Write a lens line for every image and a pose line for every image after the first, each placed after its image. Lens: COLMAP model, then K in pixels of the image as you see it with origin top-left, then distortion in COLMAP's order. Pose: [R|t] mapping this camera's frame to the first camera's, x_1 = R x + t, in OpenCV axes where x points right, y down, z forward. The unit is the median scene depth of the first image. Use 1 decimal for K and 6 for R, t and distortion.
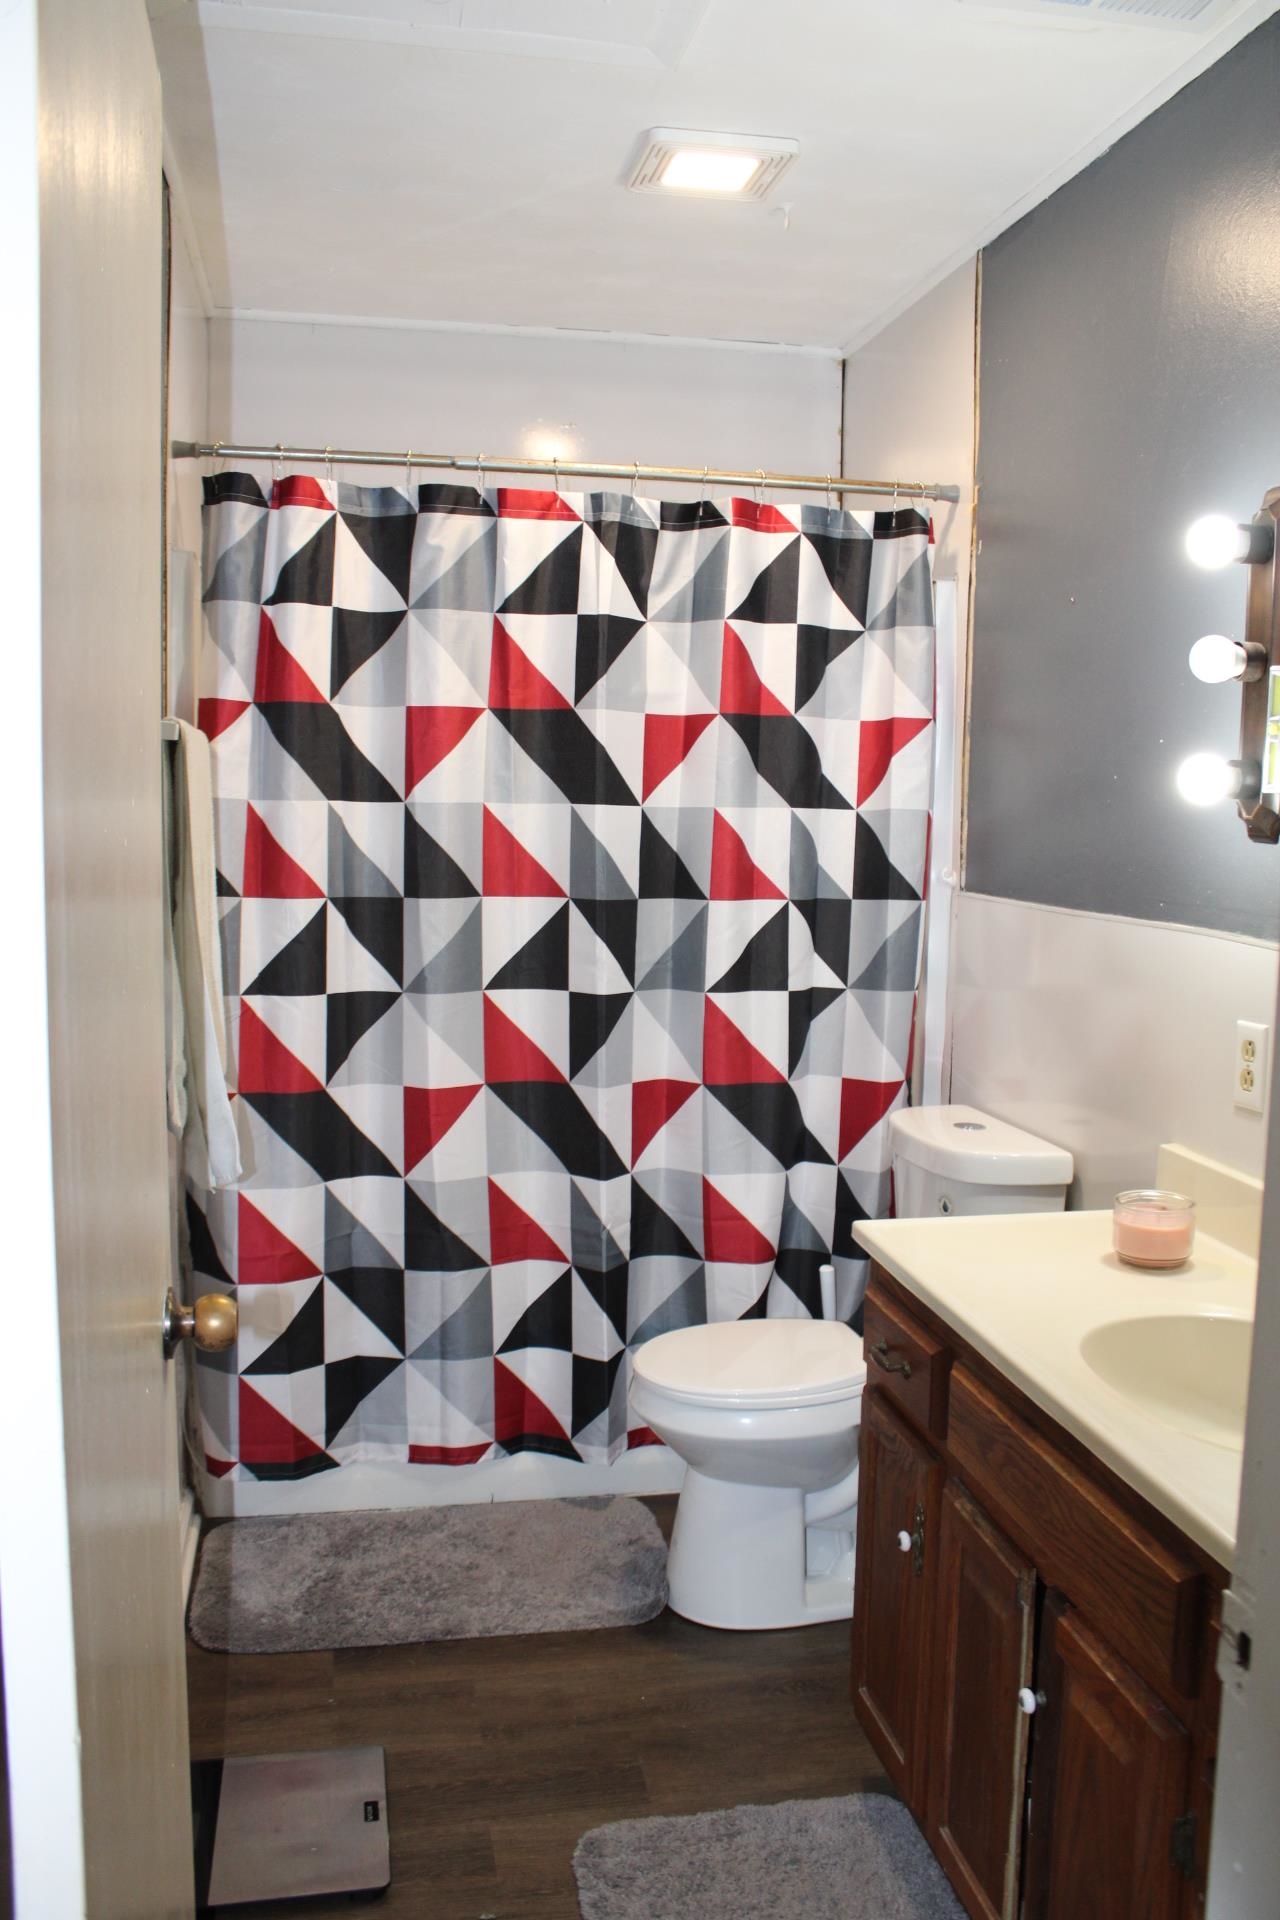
lens RADIAL K [[1598.2, 0, 640.0], [0, 1598.2, 960.0], [0, 0, 1]] dist [-0.169184, 0.155916]
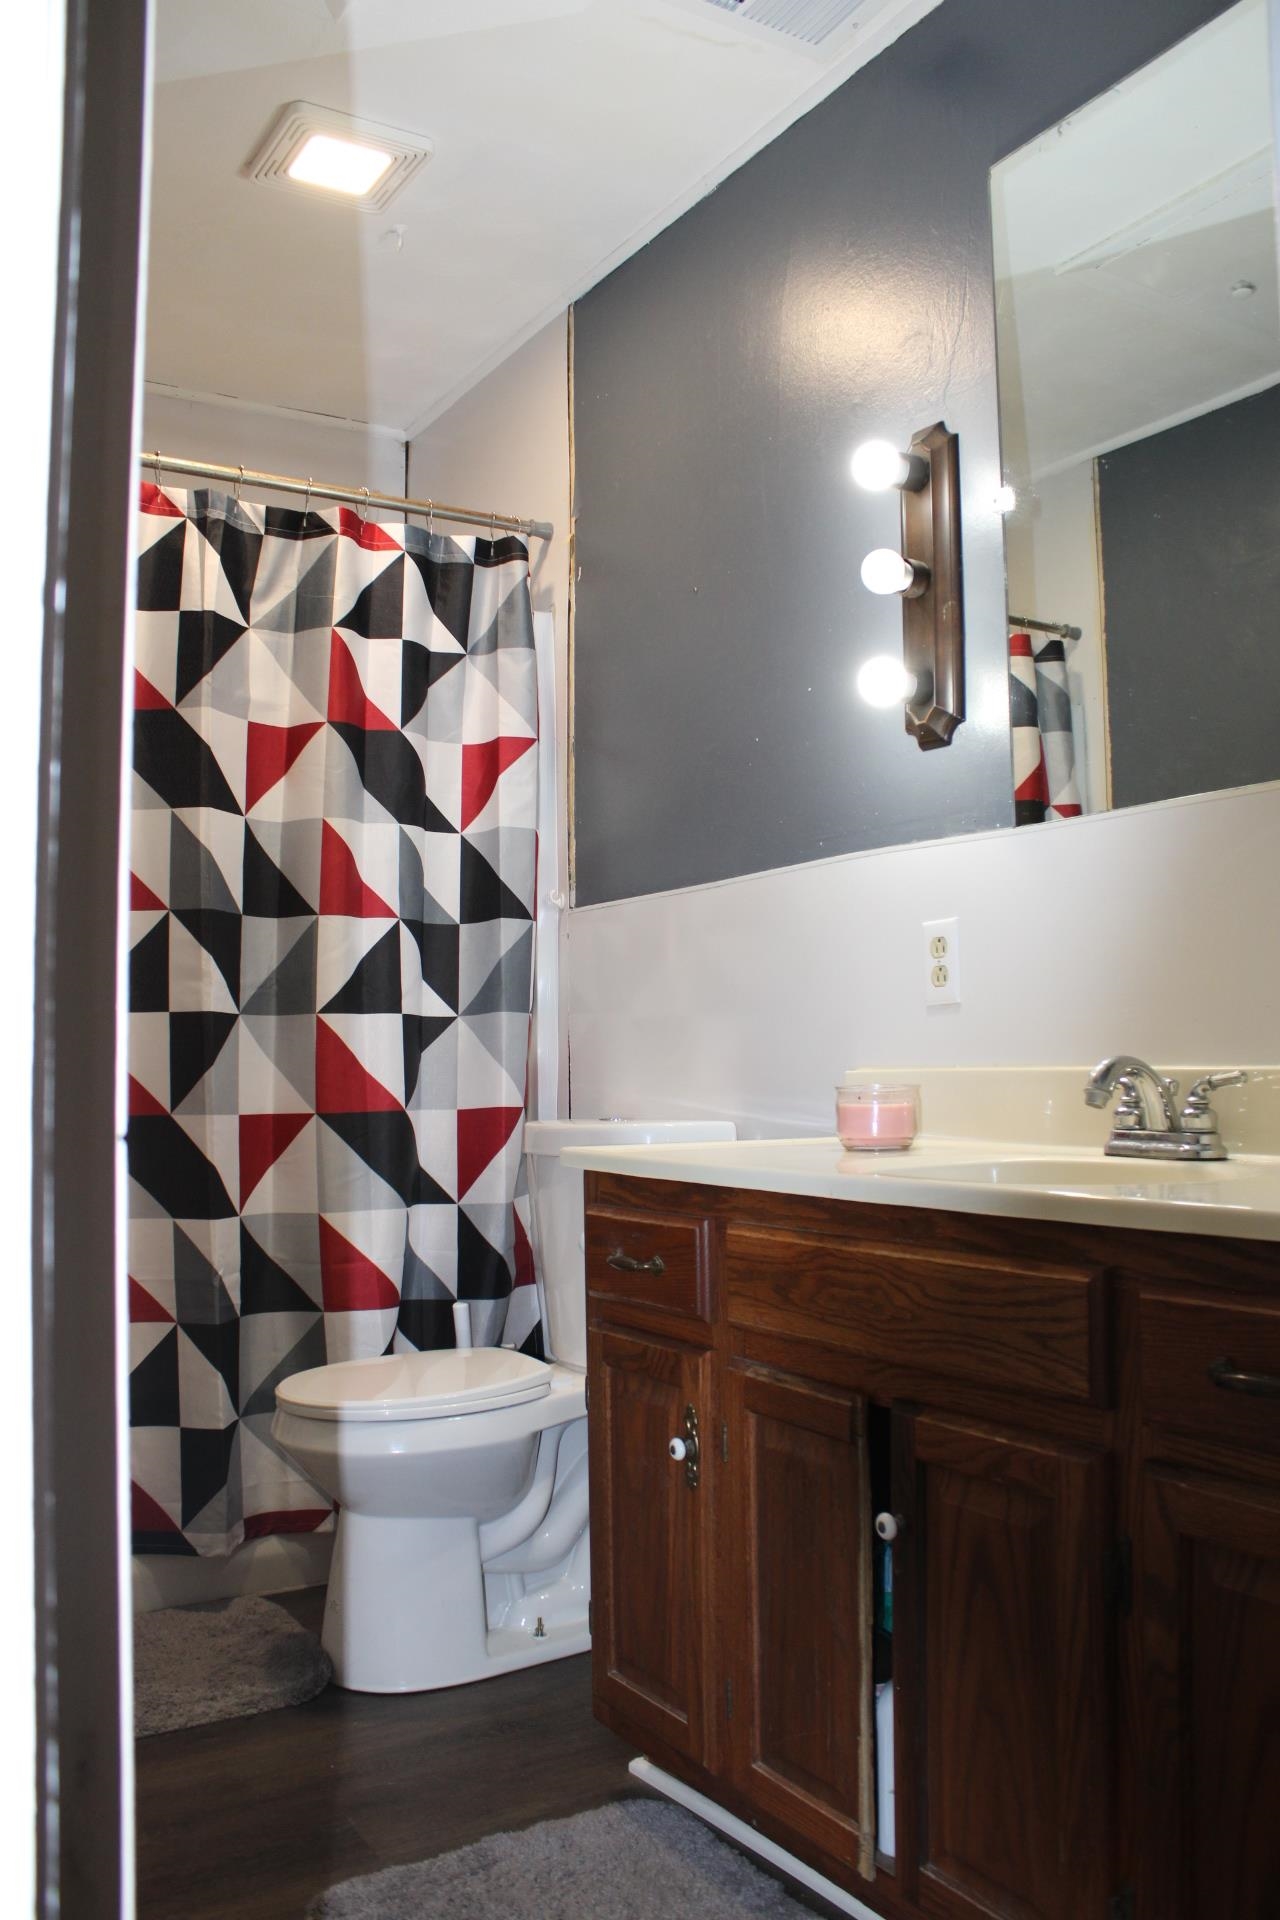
lens RADIAL K [[1598.2, 0, 640.0], [0, 1598.2, 960.0], [0, 0, 1]] dist [-0.169184, 0.155916]
pose [[0.937783, -0.004096, 0.347198, -0.103792], [0.062462, 0.985608, -0.157081, 0.147014], [-0.341558, 0.168995, 0.924543, 0.072854]]
